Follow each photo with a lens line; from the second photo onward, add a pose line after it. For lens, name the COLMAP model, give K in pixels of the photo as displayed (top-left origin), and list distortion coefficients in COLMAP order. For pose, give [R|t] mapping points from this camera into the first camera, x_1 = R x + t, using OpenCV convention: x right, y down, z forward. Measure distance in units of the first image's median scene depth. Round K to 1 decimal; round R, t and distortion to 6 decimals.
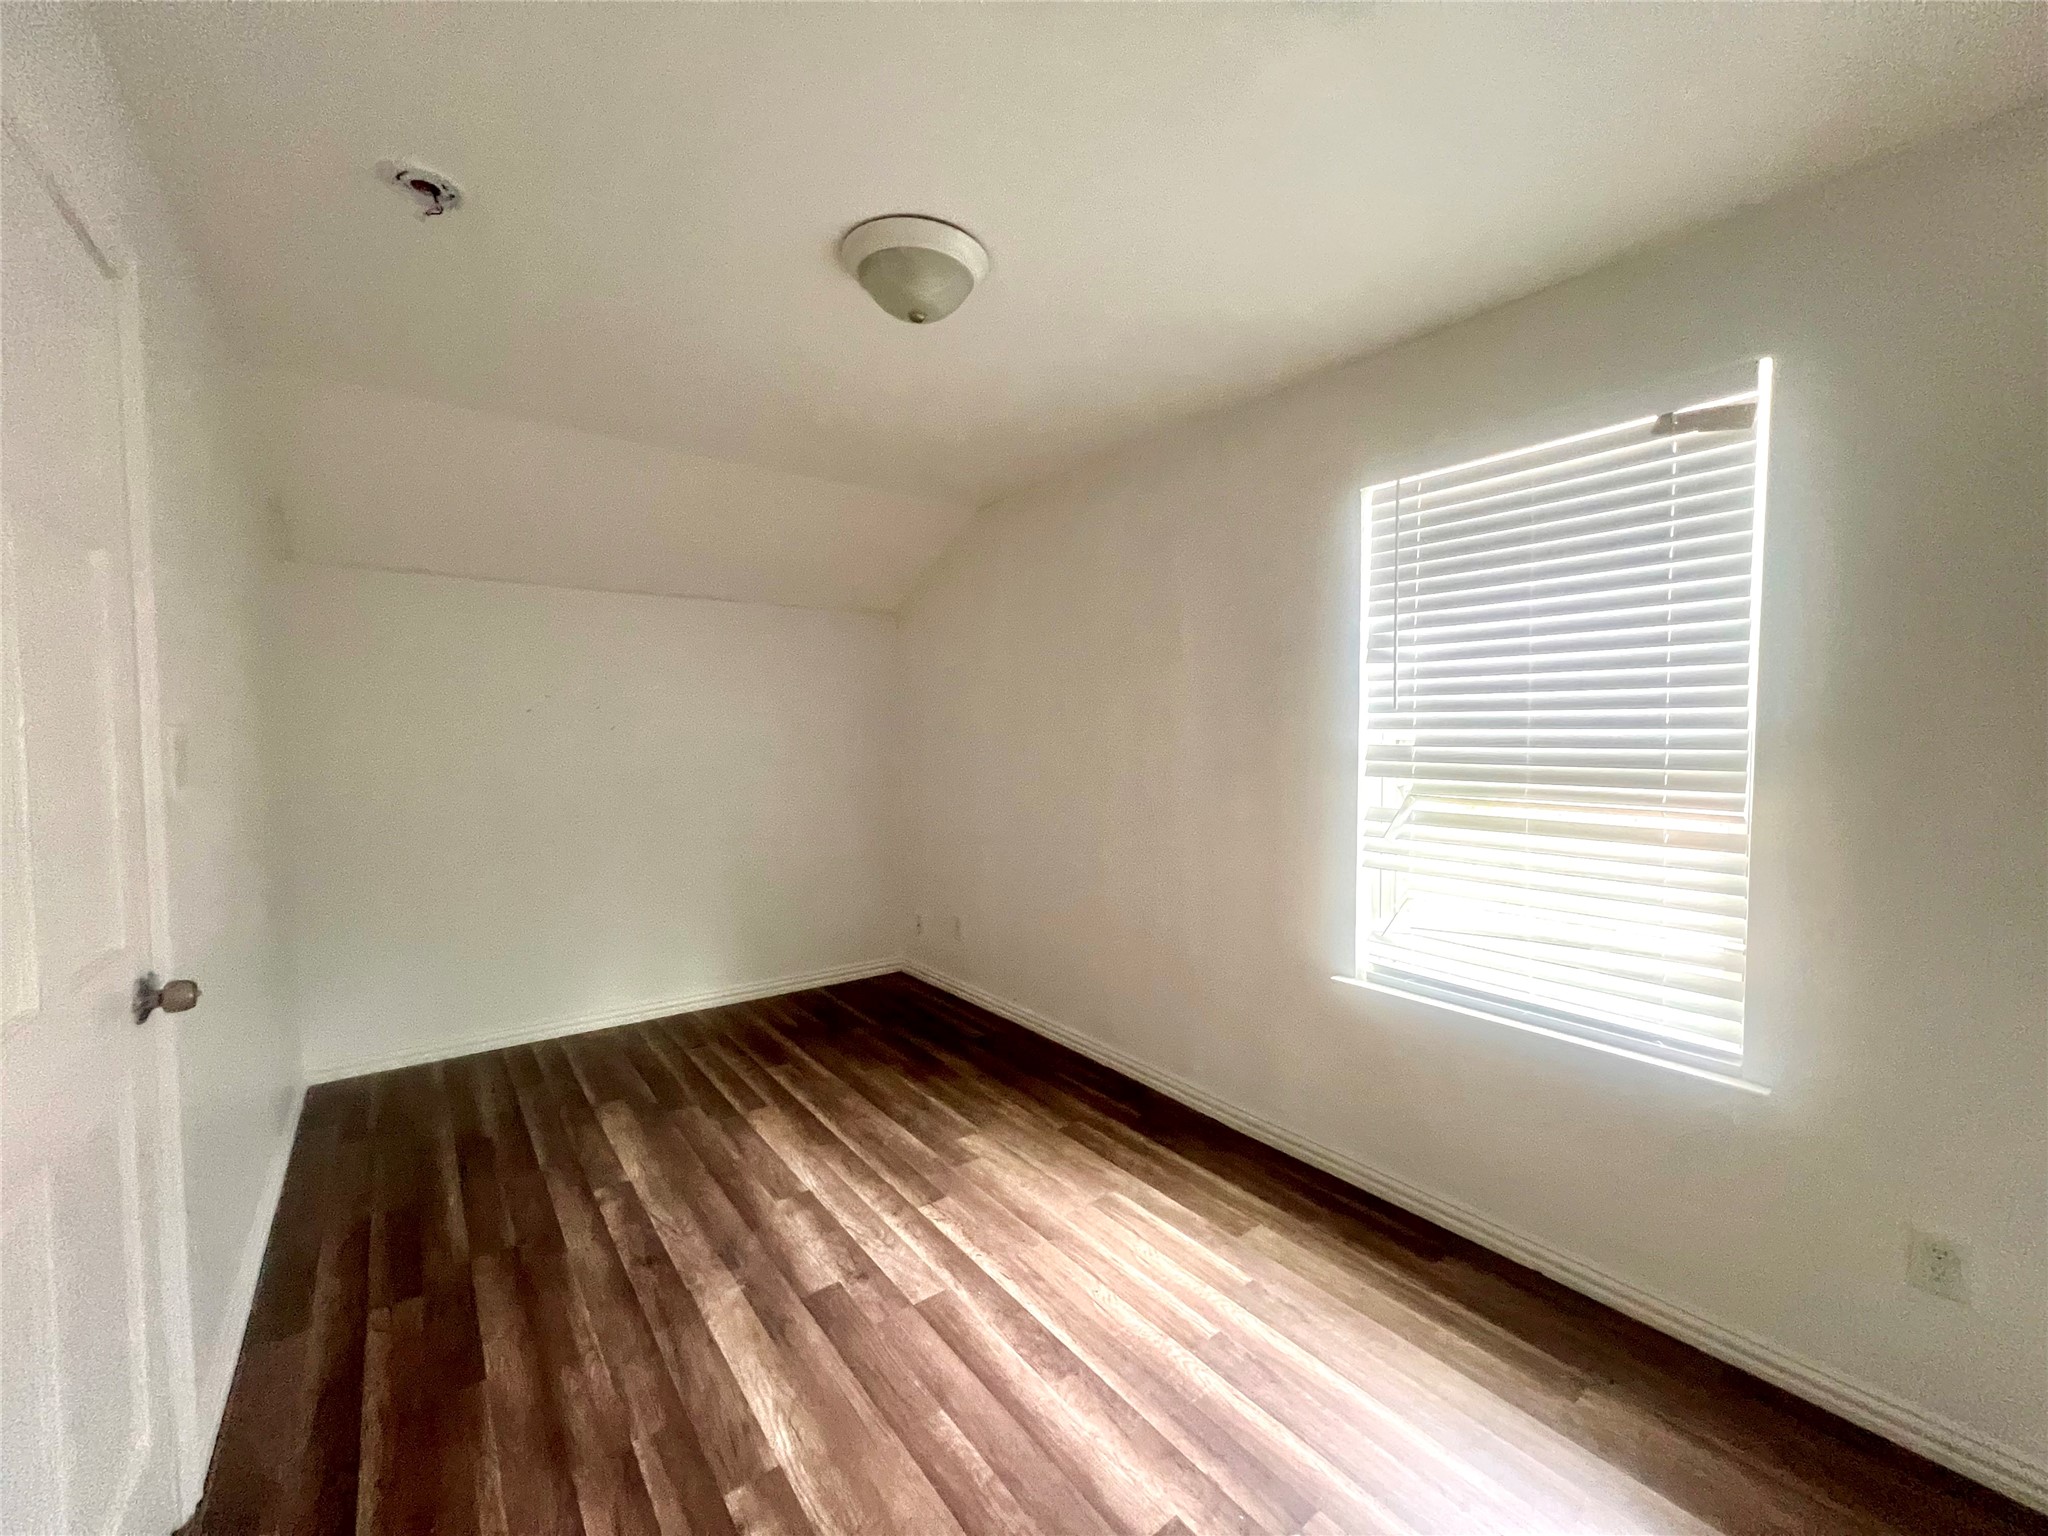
lens RADIAL K [[818.7, 0, 1021.8], [0, 818.7, 767.0], [0, 0, 1]] dist [0.001725, 0.000726]
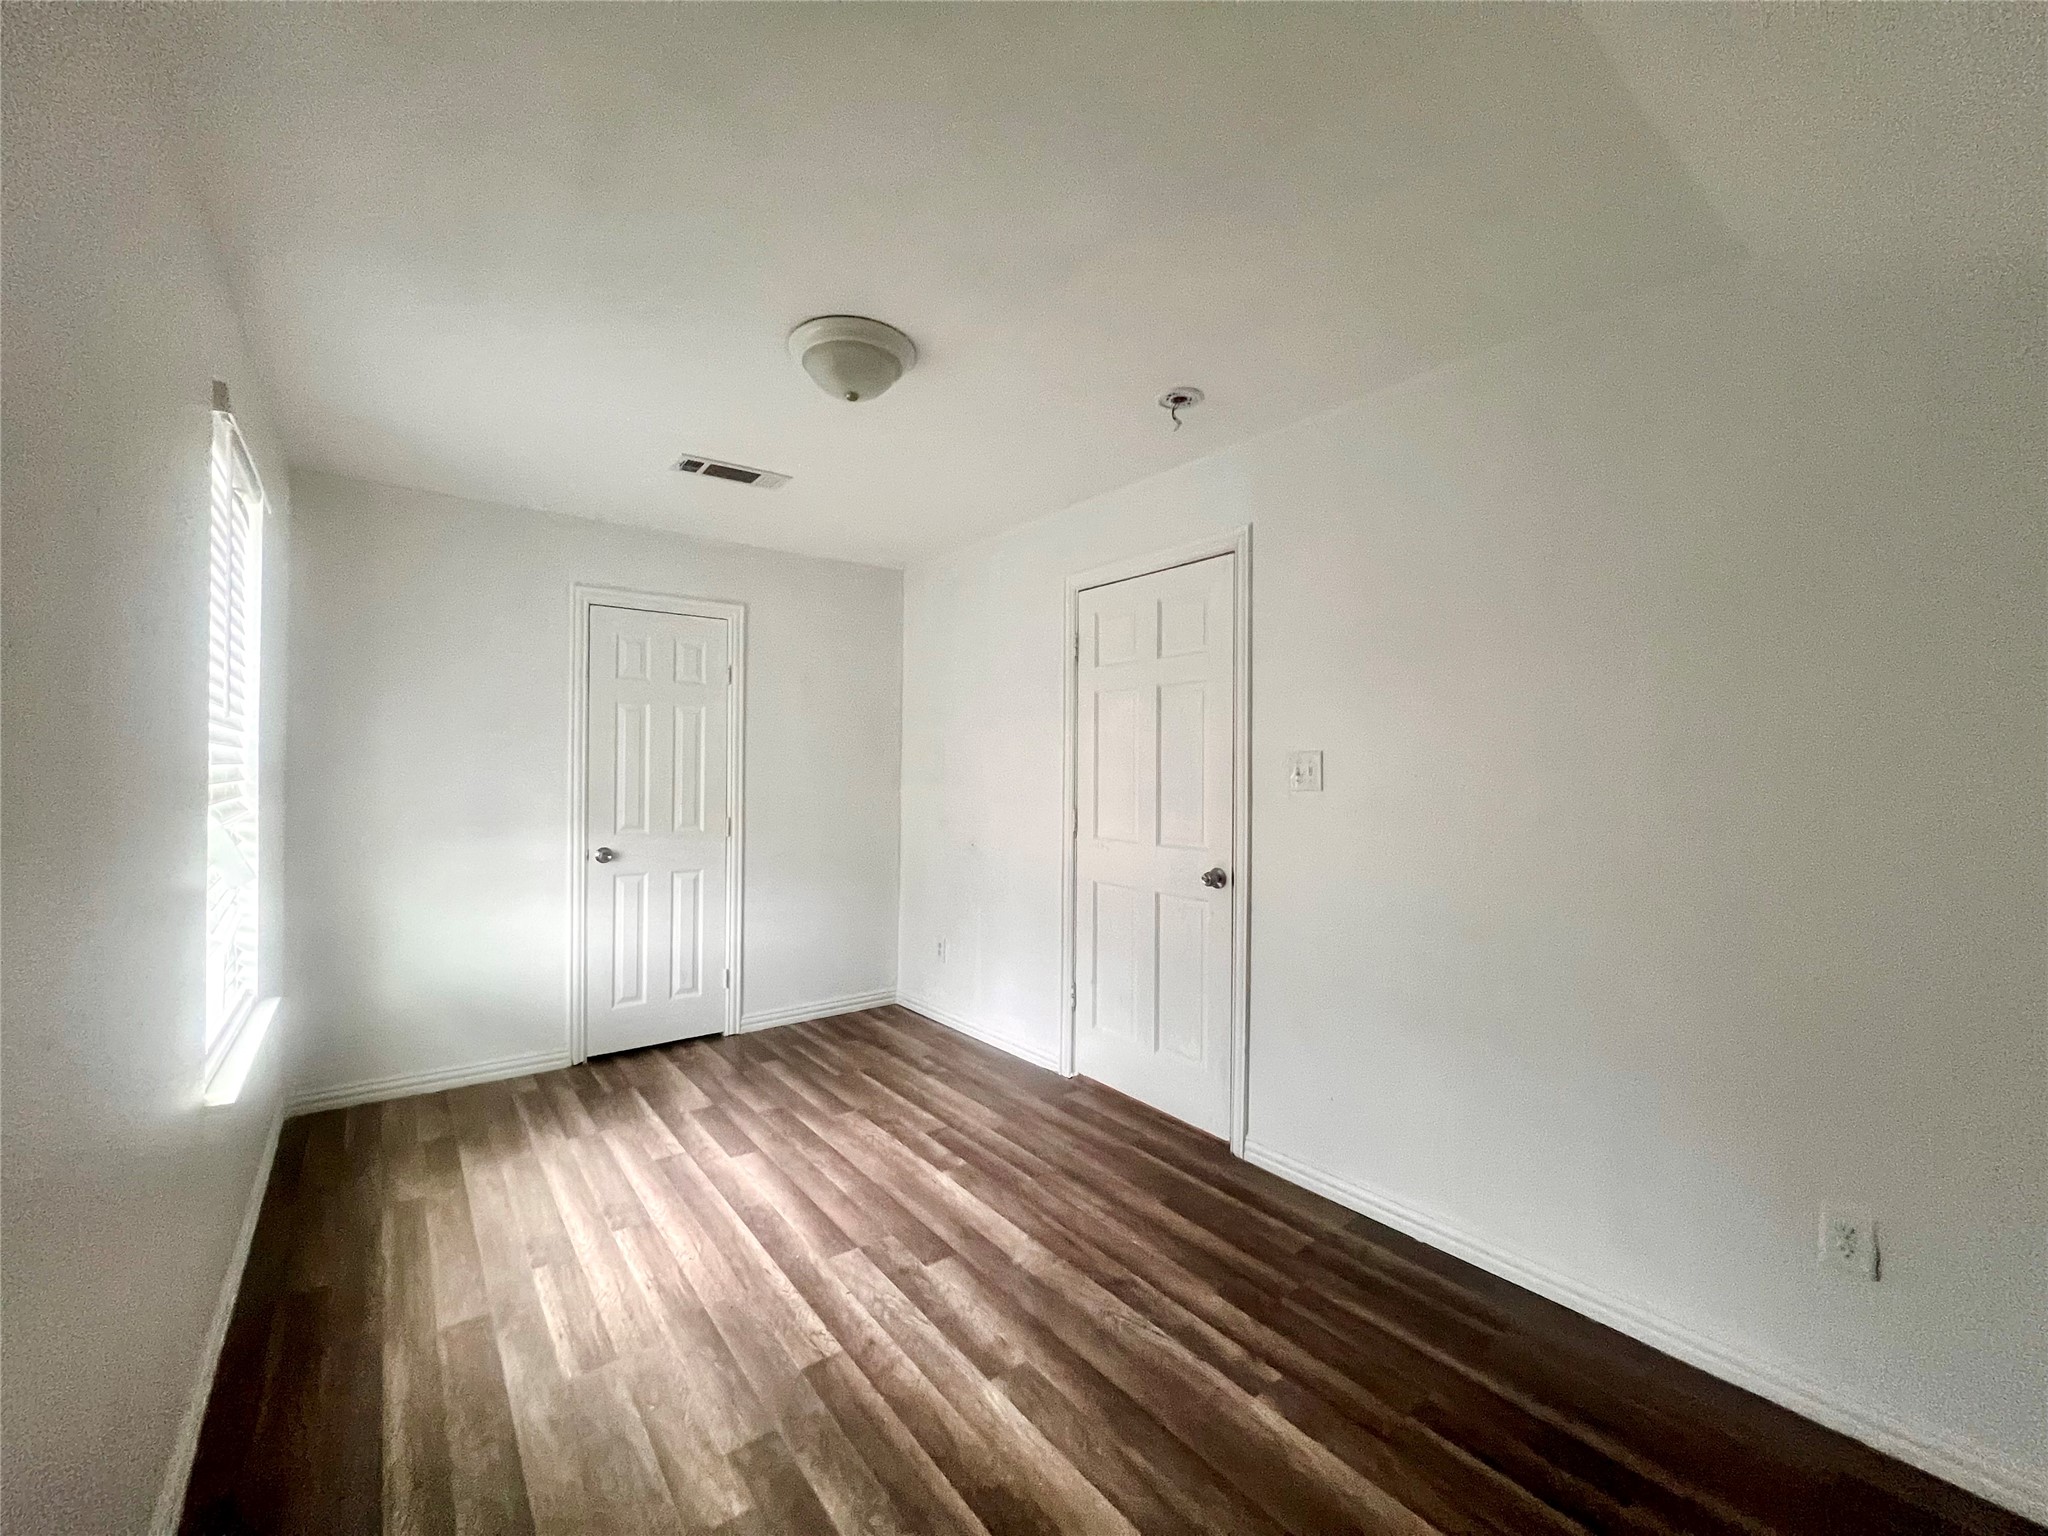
lens RADIAL K [[818.7, 0, 1021.8], [0, 818.7, 767.0], [0, 0, 1]] dist [0.001725, 0.000726]
pose [[-0.999946, -0.003177, -0.009896, -0.320276], [-0.003579, 0.999157, 0.040897, -0.063005], [0.009758, 0.040931, -0.999114, 1.950464]]
